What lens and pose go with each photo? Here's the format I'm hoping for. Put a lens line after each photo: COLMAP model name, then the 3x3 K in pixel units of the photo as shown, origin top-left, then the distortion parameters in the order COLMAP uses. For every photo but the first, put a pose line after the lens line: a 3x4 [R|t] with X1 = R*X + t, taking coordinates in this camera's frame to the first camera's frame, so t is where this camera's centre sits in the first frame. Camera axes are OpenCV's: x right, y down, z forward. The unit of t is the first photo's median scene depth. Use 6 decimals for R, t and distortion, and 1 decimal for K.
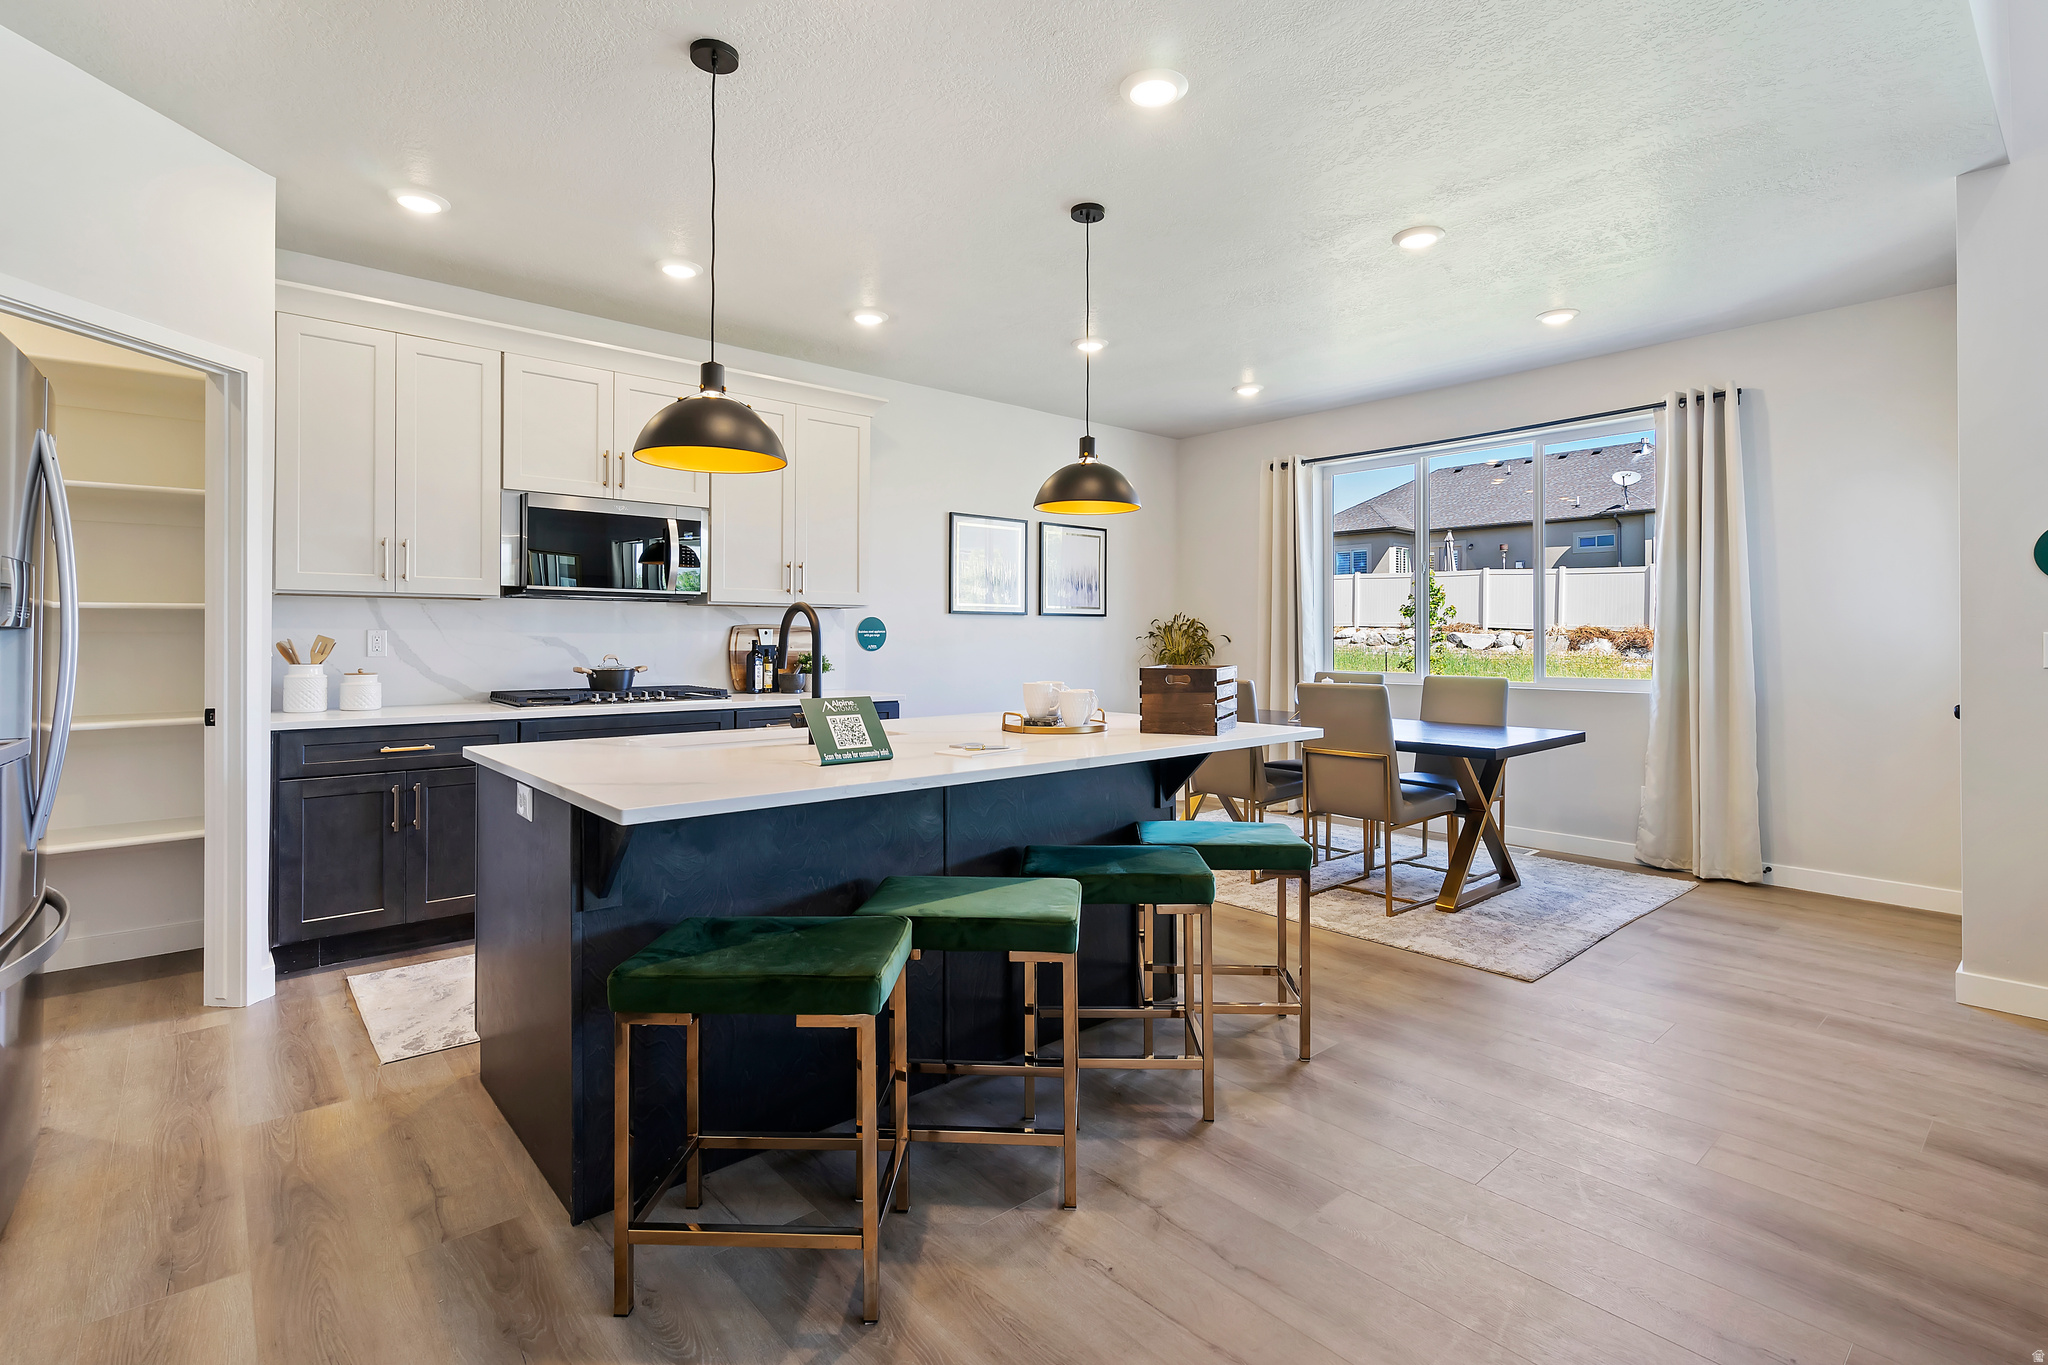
lens RADIAL K [[936.3, 0, 1023.7], [0, 936.3, 630.3], [0, 0, 1]] dist [-0.005371, 0.001162]
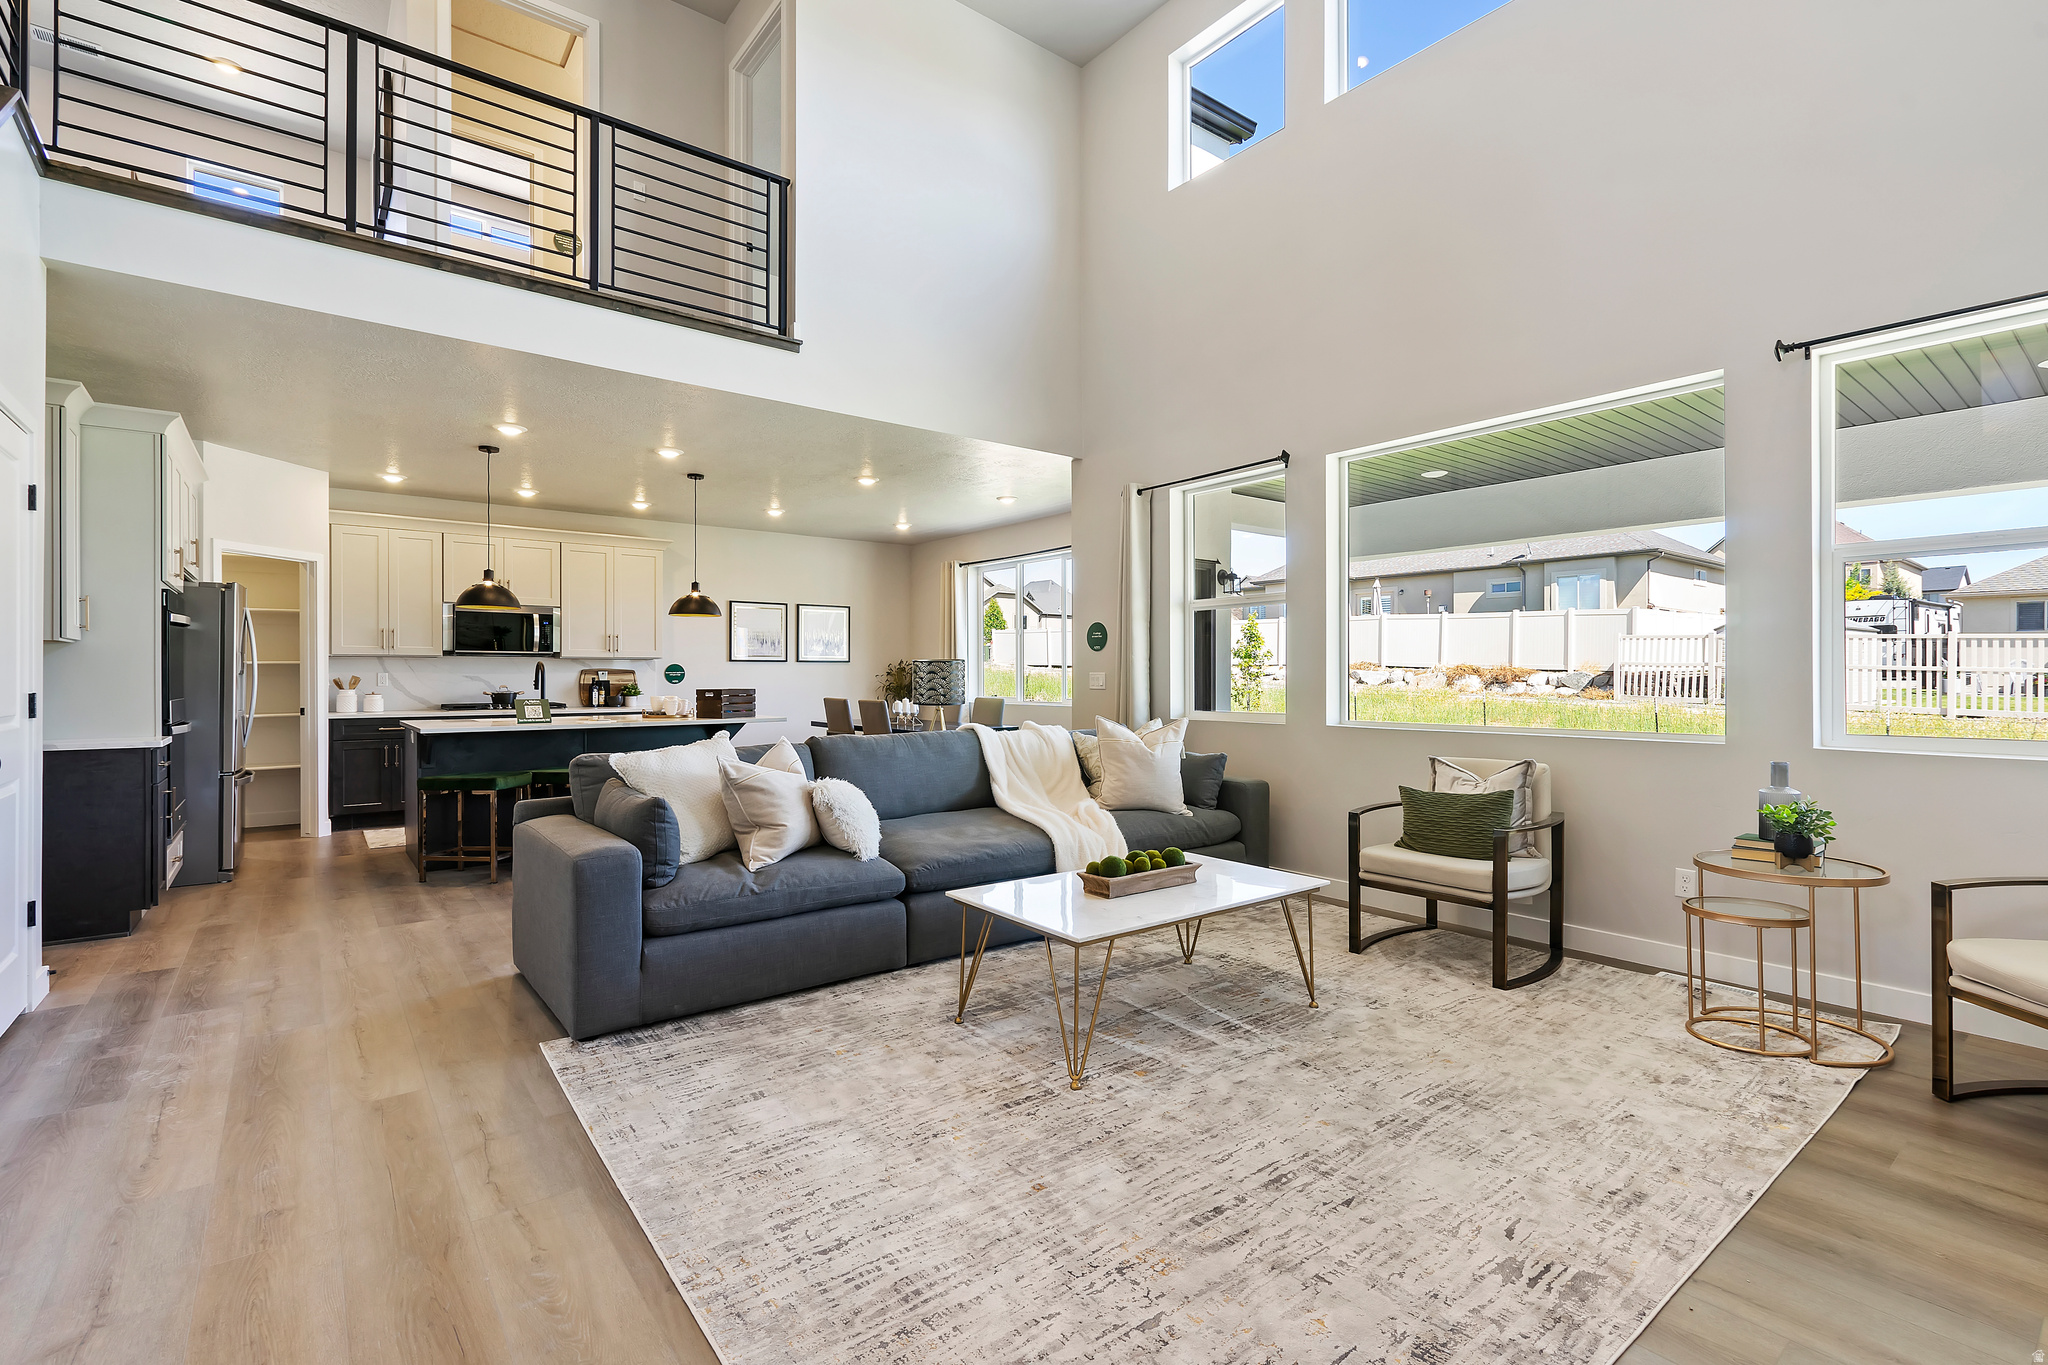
lens RADIAL K [[936.3, 0, 1037.3], [0, 936.3, 675.0], [0, 0, 1]] dist [-0.005371, 0.001162]
pose [[0.998760, -0.001052, -0.049768, 0.742777], [0.001451, 0.999967, 0.007969, -0.008547], [0.049758, -0.008031, 0.998729, -0.853231]]
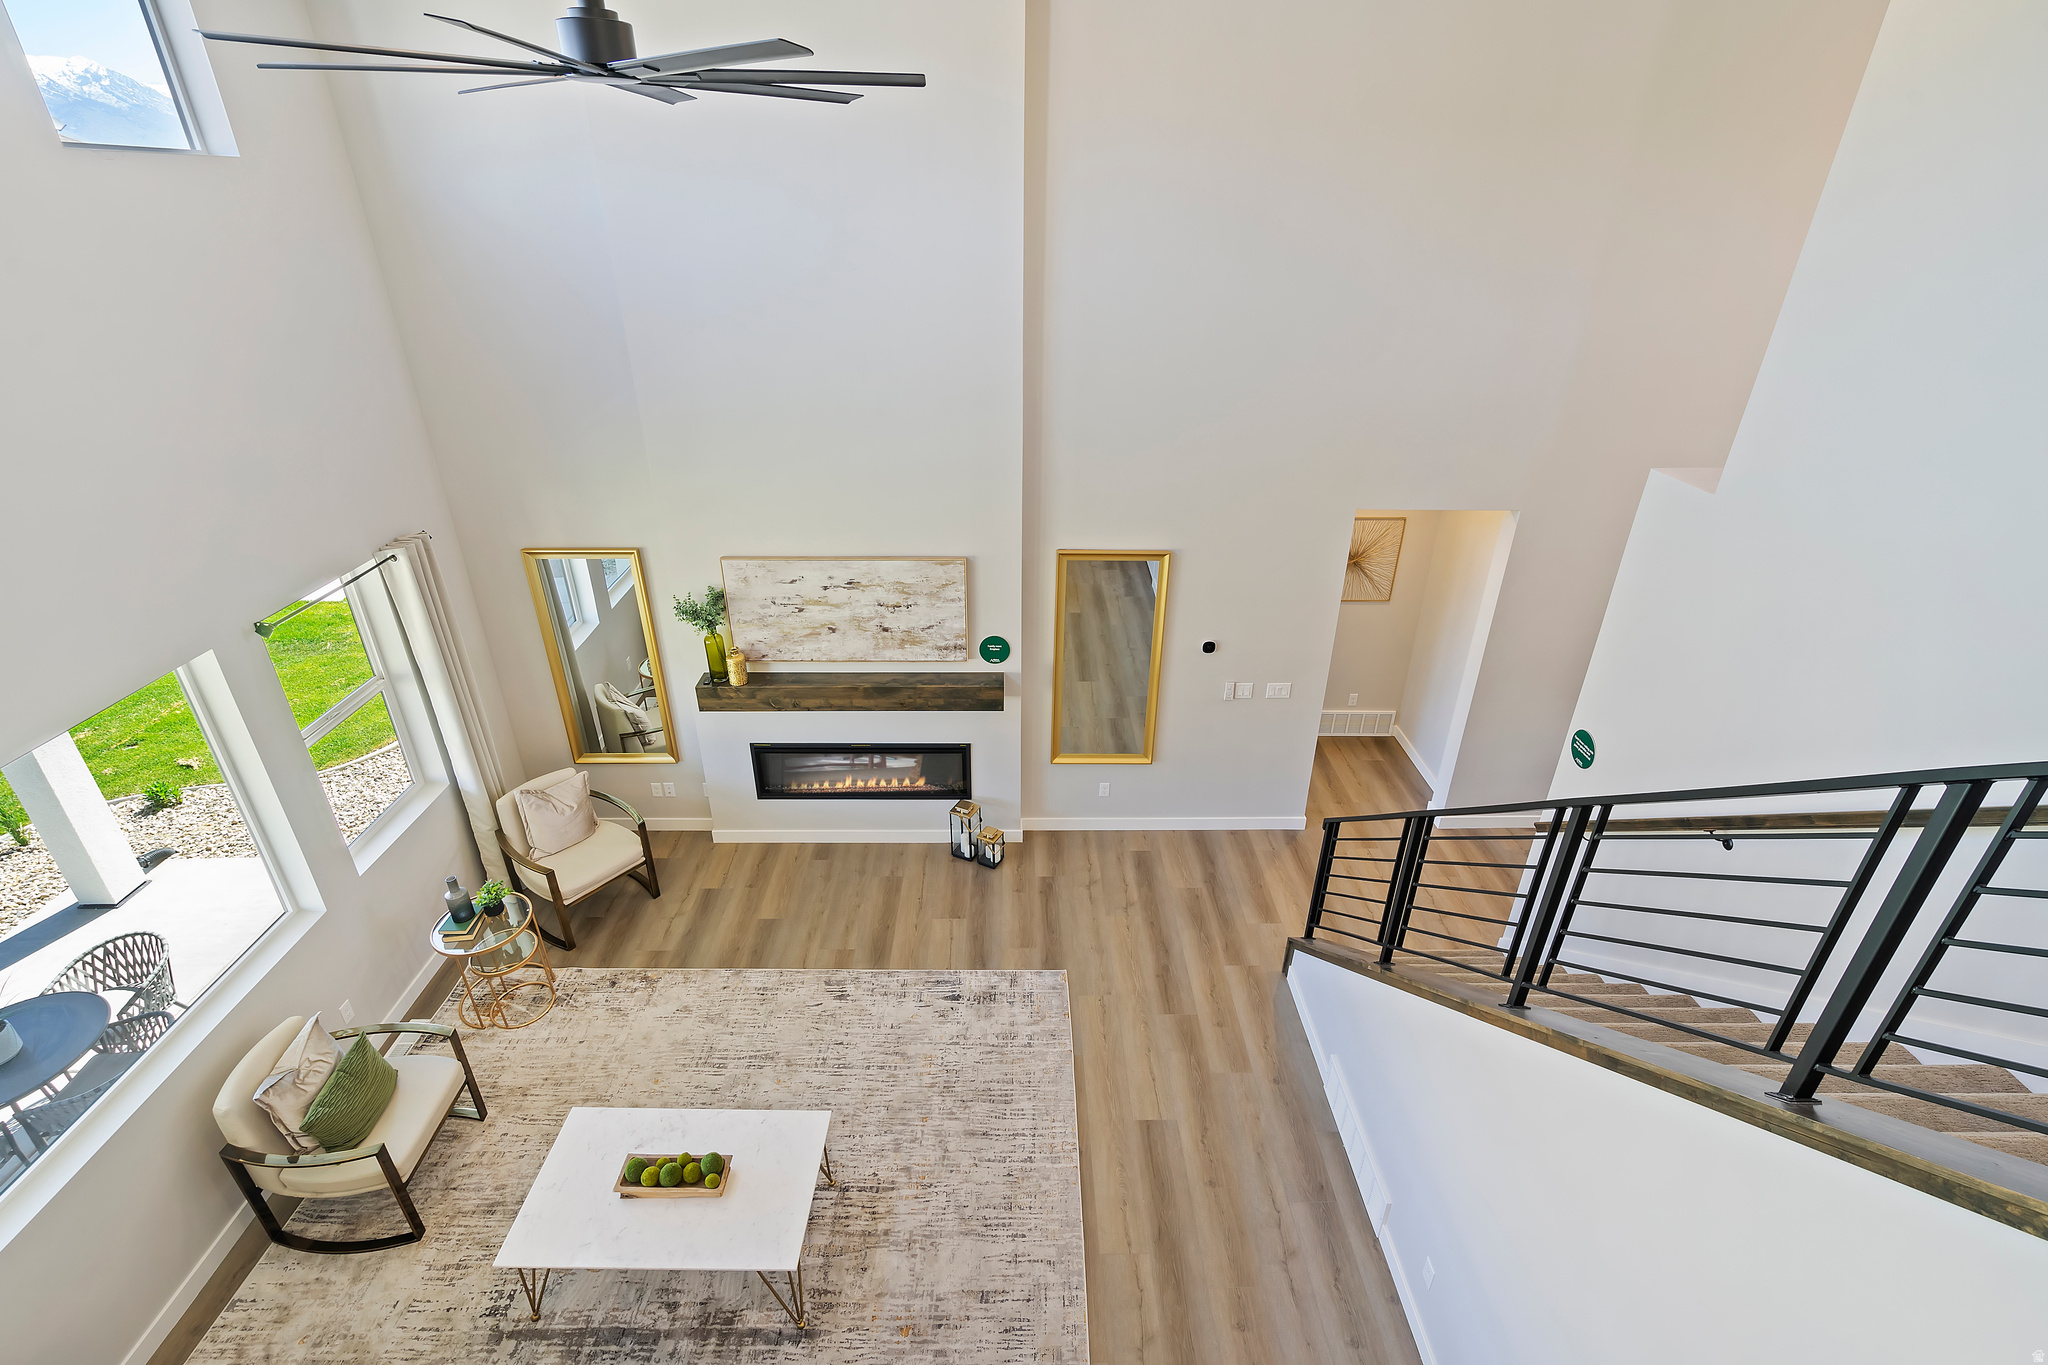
lens RADIAL K [[936.3, 0, 1022.6], [0, 936.3, 691.2], [0, 0, 1]] dist [-0.005371, 0.001162]
pose [[-0.754651, -0.314284, 0.575958, 0.135146], [-0.013836, 0.885243, 0.464923, -0.712563], [-0.655981, 0.342885, -0.672398, 0.176862]]
